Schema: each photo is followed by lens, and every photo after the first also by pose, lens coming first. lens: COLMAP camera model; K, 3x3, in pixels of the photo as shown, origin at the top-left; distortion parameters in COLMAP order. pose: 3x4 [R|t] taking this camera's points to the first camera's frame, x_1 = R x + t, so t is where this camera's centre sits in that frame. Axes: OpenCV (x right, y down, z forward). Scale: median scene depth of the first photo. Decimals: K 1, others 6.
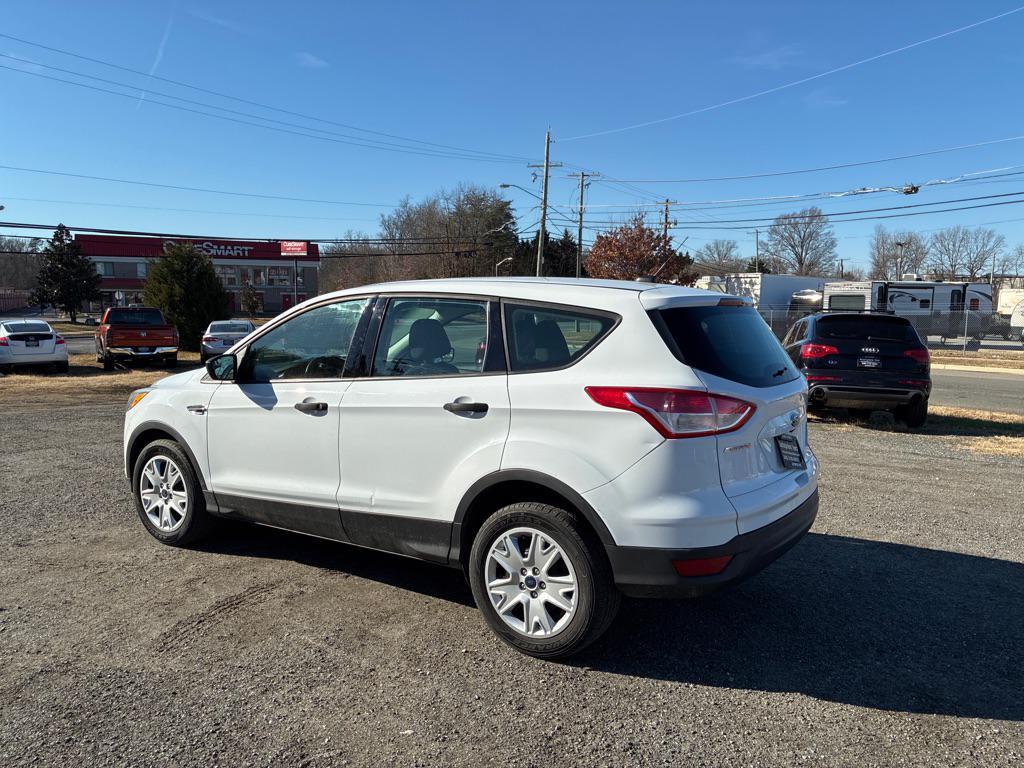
lens RADIAL K [[777.0, 0, 502.8], [0, 777.0, 386.5], [0, 0, 1]] dist [0.033637, -0.040537]
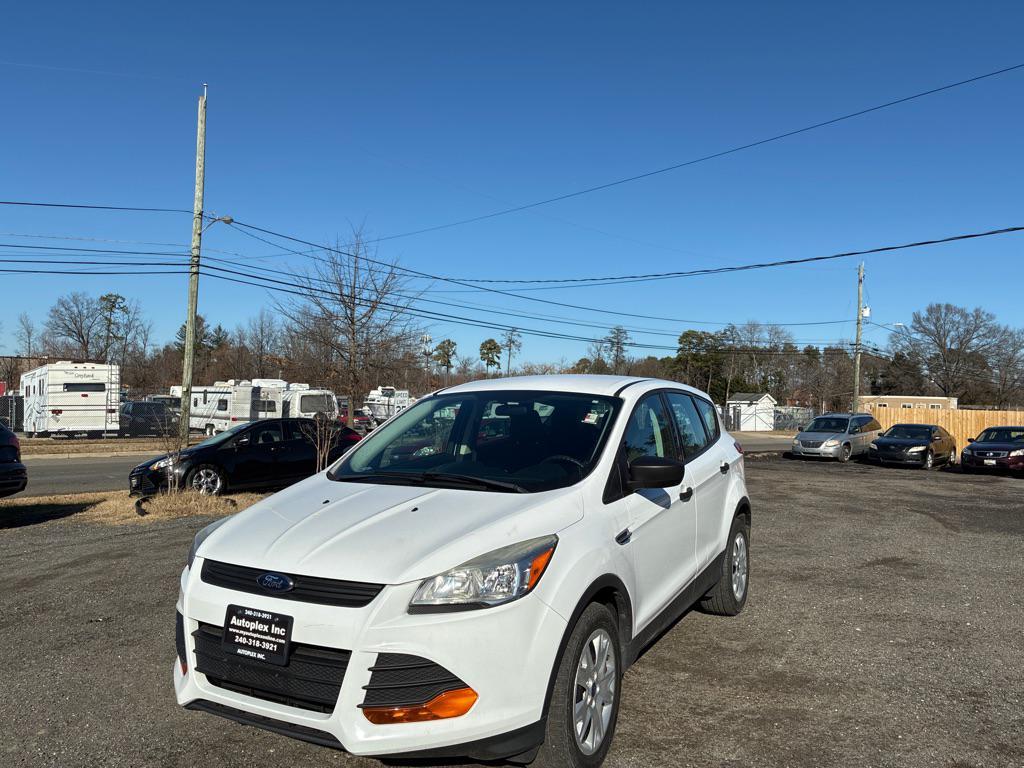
lens RADIAL K [[773.1, 0, 512.4], [0, 773.1, 387.9], [0, 0, 1]] dist [0.050572, -0.069005]
pose [[-0.106435, 0.006238, 0.994300, -0.229718], [0.091229, 0.995824, 0.003518, -0.025935], [-0.990126, 0.091084, -0.106560, 0.238326]]
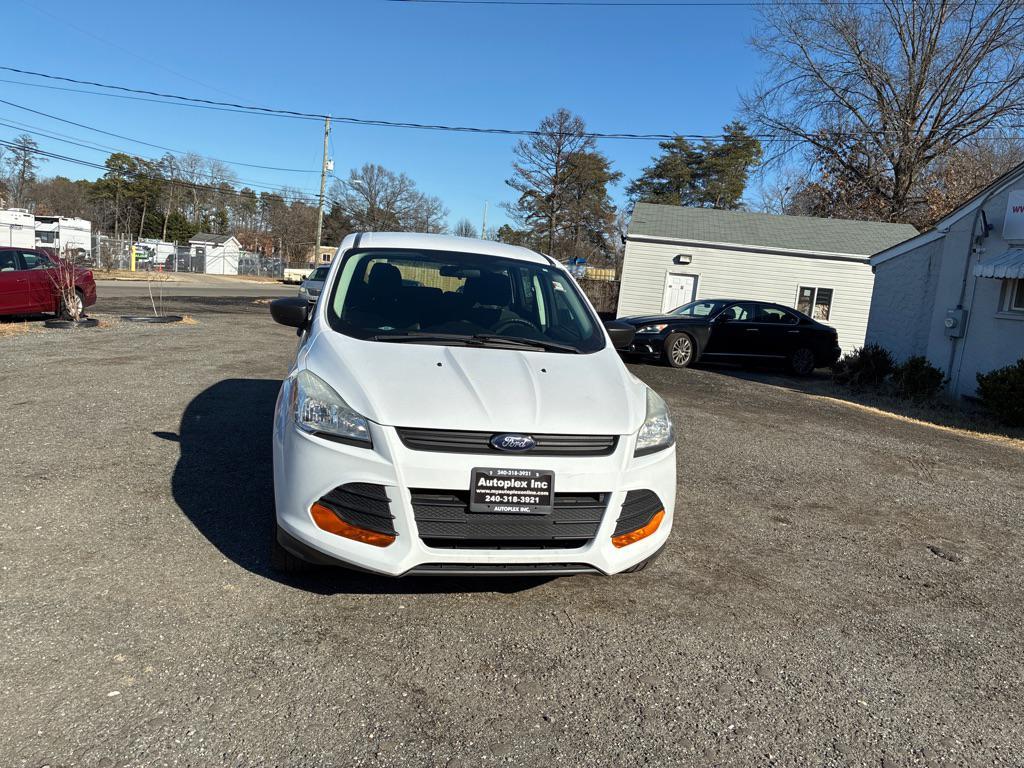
lens RADIAL K [[773.1, 0, 512.4], [0, 773.1, 387.9], [0, 0, 1]] dist [0.050572, -0.069005]
pose [[-0.720207, -0.172752, 0.671907, -0.186917], [-0.020685, 0.973418, 0.228101, -0.036238], [-0.693451, 0.150382, -0.704636, 0.354691]]
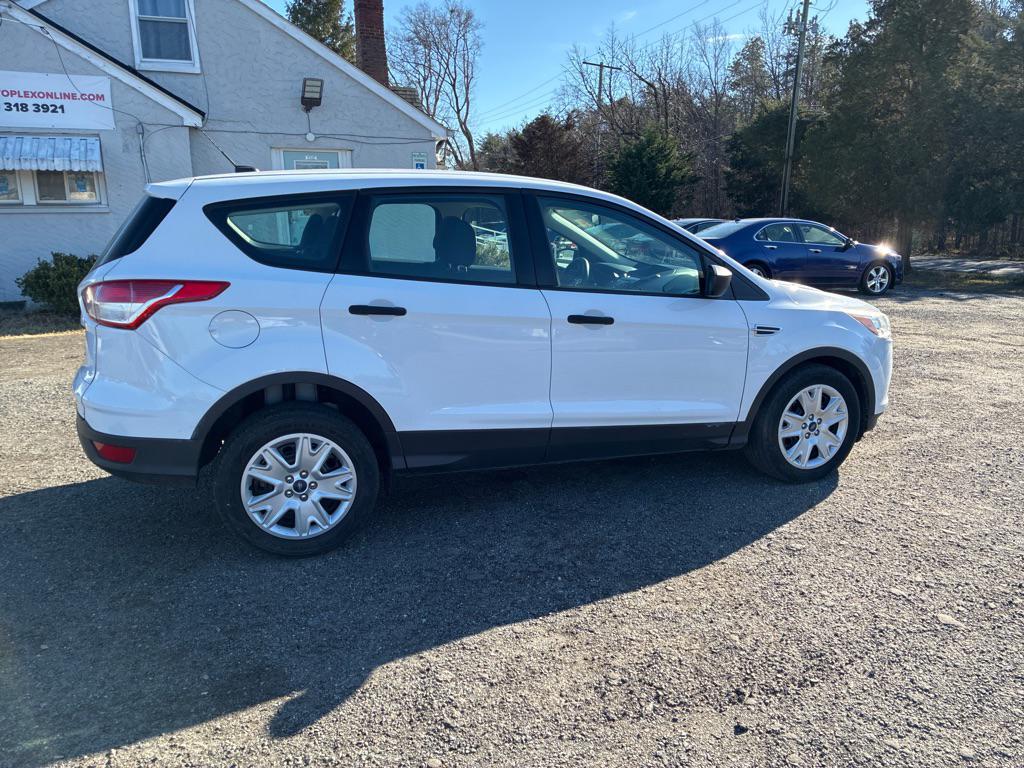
lens RADIAL K [[772.6, 0, 535.9], [0, 772.6, 398.7], [0, 0, 1]] dist [0.066583, -0.085853]
pose [[-0.574819, 0.176867, -0.798937, 0.138359], [-0.097821, 0.954507, 0.281687, -0.030139], [0.812412, 0.240072, -0.531368, 0.322532]]
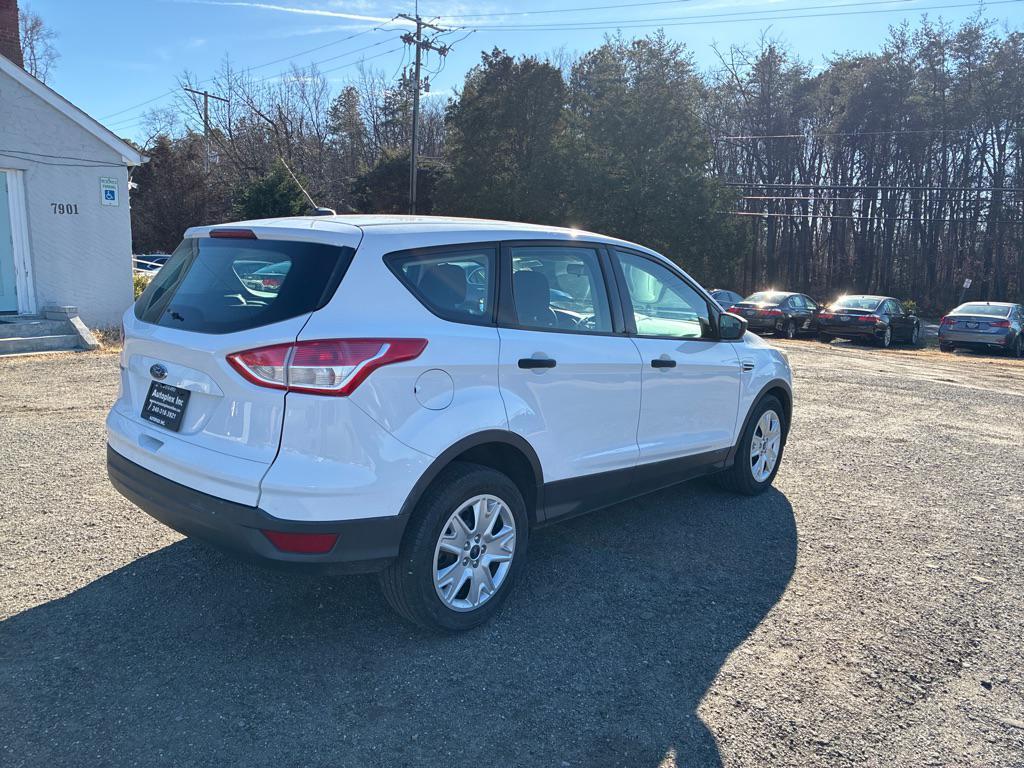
lens RADIAL K [[767.4, 0, 502.2], [0, 767.4, 402.2], [0, 0, 1]] dist [0.061045, -0.079381]
pose [[-0.143896, 0.166636, -0.975462, 0.177792], [-0.139433, 0.972473, 0.186694, -0.020686], [0.979721, 0.162876, -0.116700, 0.228184]]
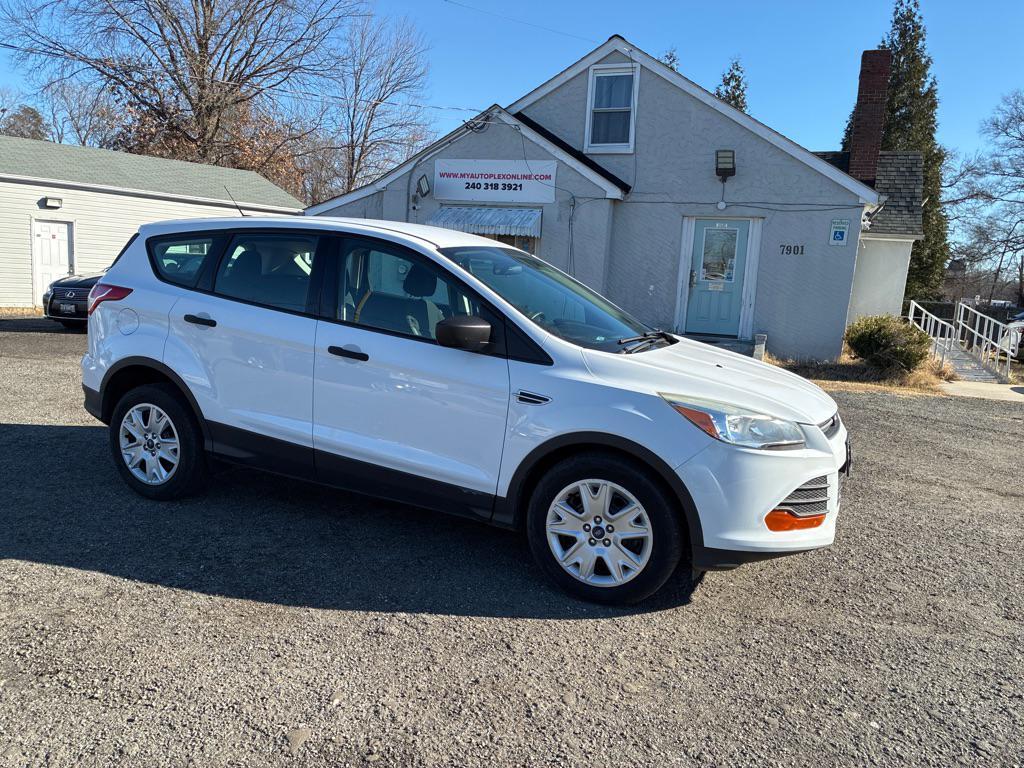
lens RADIAL K [[777.0, 0, 502.8], [0, 777.0, 386.5], [0, 0, 1]] dist [0.033637, -0.040537]
pose [[-0.984657, -0.042423, -0.169266, -0.004737], [-0.085328, 0.963176, 0.254972, -0.040667], [0.152217, 0.265503, -0.952018, 0.410428]]
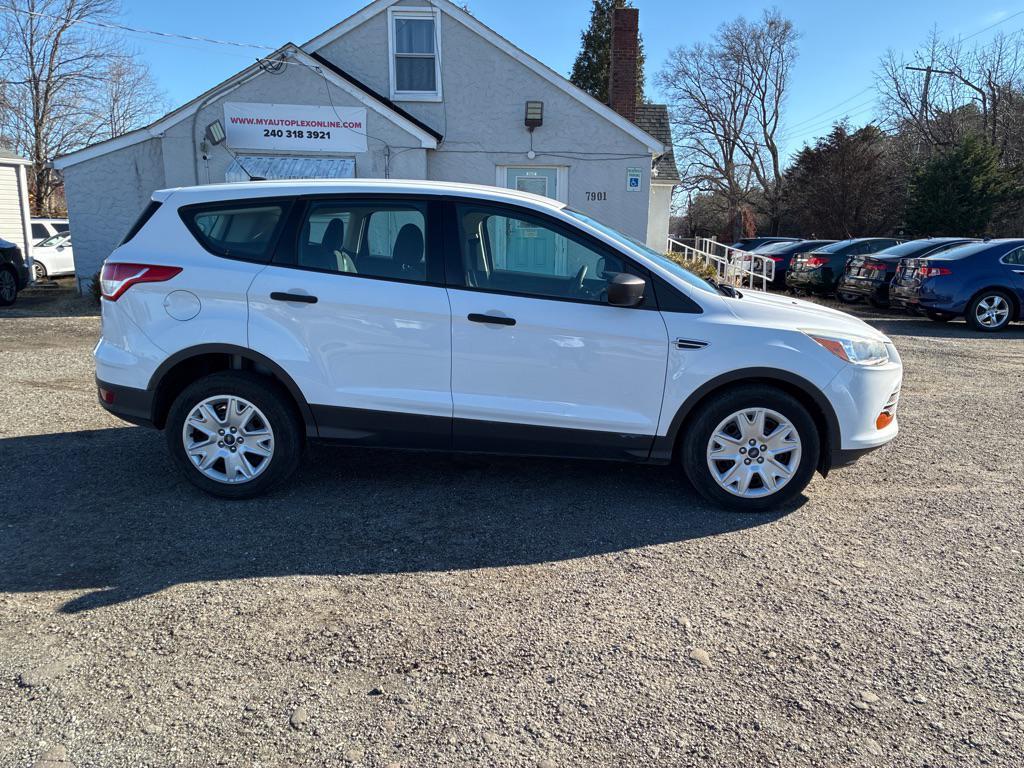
lens RADIAL K [[776.3, 0, 531.5], [0, 776.3, 397.5], [0, 0, 1]] dist [0.046615, -0.054362]
pose [[-0.844218, 0.087237, -0.528853, 0.084516], [-0.087487, 0.951008, 0.296530, -0.036609], [0.528812, 0.296603, -0.795226, 0.387834]]
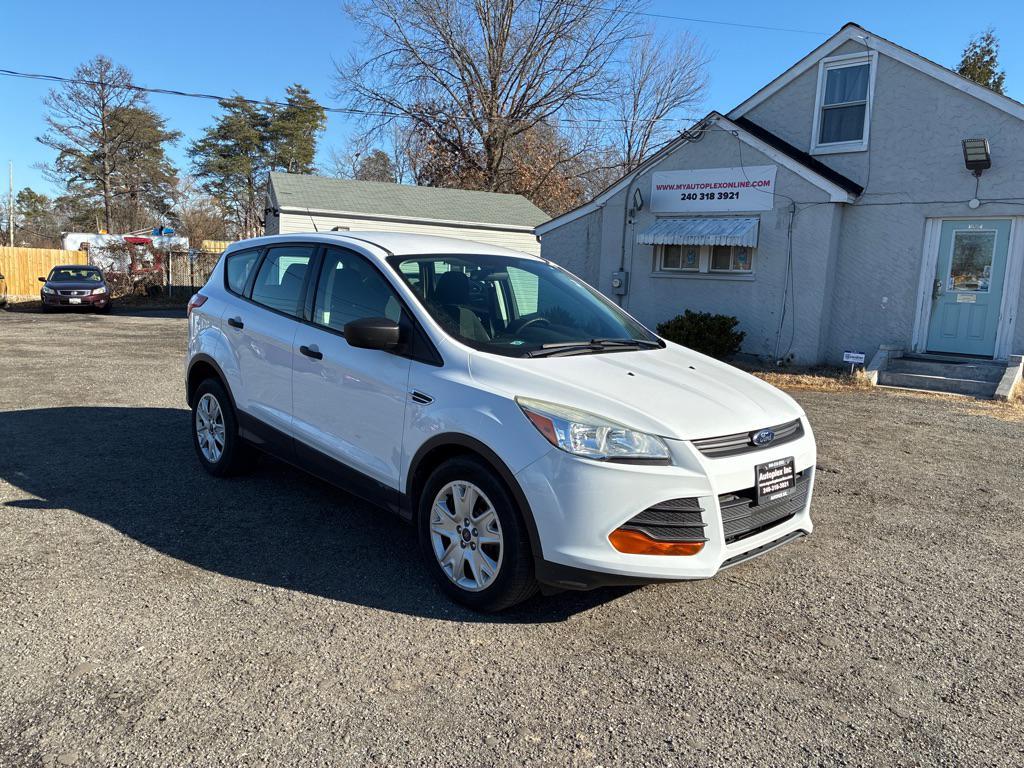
lens RADIAL K [[773.1, 0, 512.4], [0, 773.1, 387.9], [0, 0, 1]] dist [0.050572, -0.069005]
pose [[-0.974996, -0.083739, 0.205841, -0.085887], [-0.028550, 0.965810, 0.257675, -0.042680], [-0.220380, 0.245355, -0.944051, 0.409282]]
